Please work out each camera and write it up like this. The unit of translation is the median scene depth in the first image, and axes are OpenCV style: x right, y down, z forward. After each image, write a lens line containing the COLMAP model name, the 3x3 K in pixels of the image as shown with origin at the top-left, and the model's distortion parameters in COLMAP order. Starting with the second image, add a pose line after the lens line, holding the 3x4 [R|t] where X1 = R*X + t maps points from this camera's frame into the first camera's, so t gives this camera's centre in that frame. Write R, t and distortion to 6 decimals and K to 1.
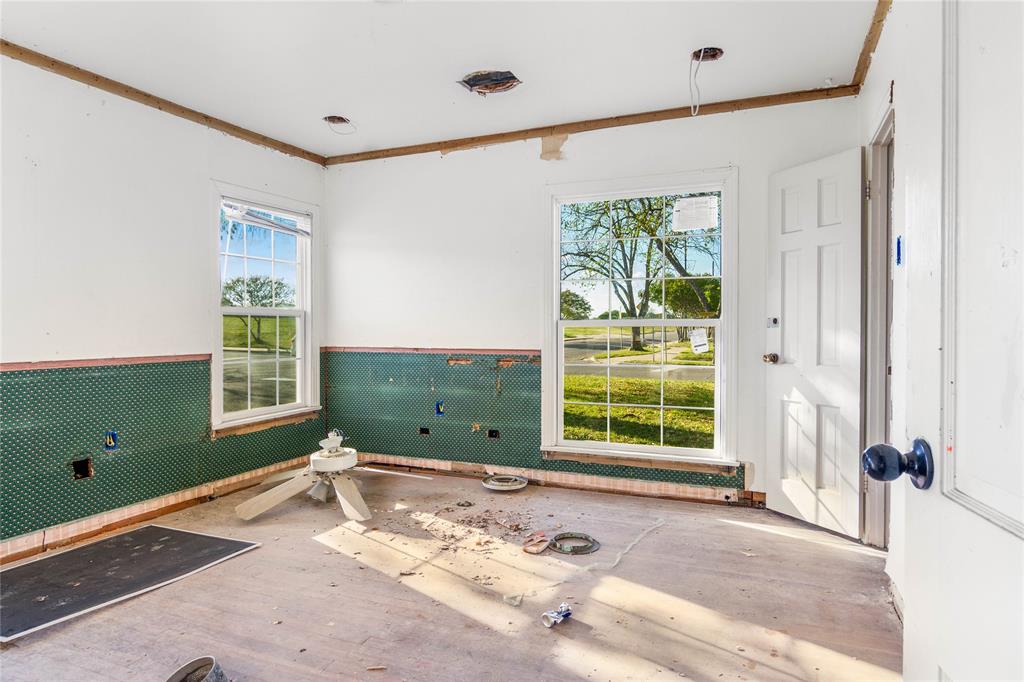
lens RADIAL K [[615.0, 0, 513.2], [0, 615.0, 336.8], [0, 0, 1]] dist [0.000478, -0.001484]
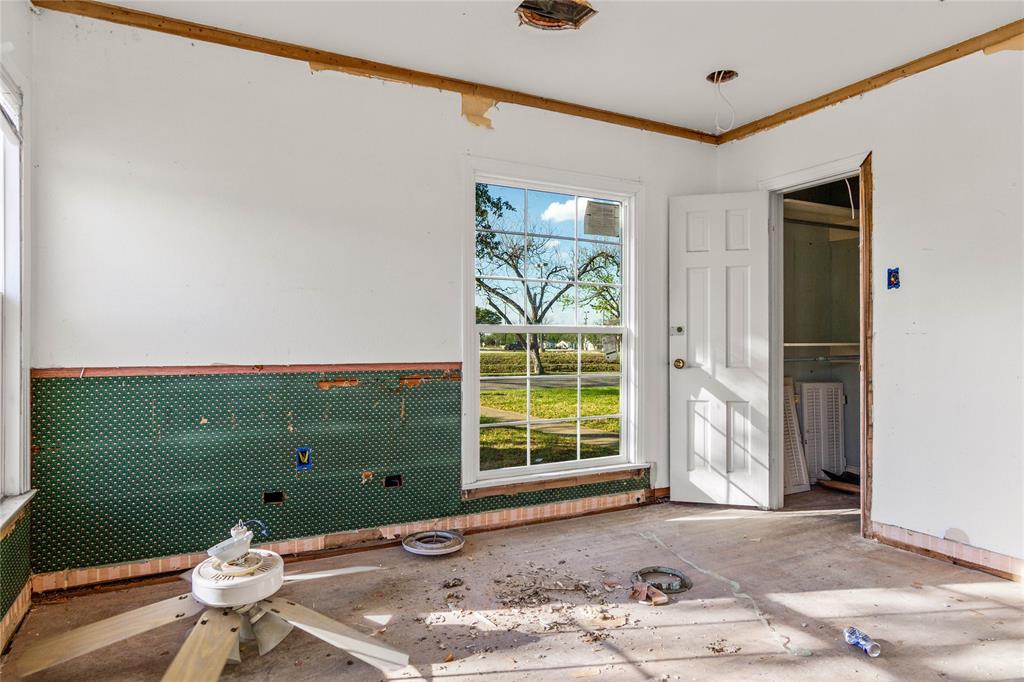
lens RADIAL K [[615.0, 0, 514.3], [0, 615.0, 343.1], [0, 0, 1]] dist [0.000478, -0.001484]
pose [[0.625498, 0.002436, 0.780222, -0.565821], [0.011422, 0.999859, -0.012278, 0.007984], [-0.780142, 0.016591, 0.625382, 0.489160]]
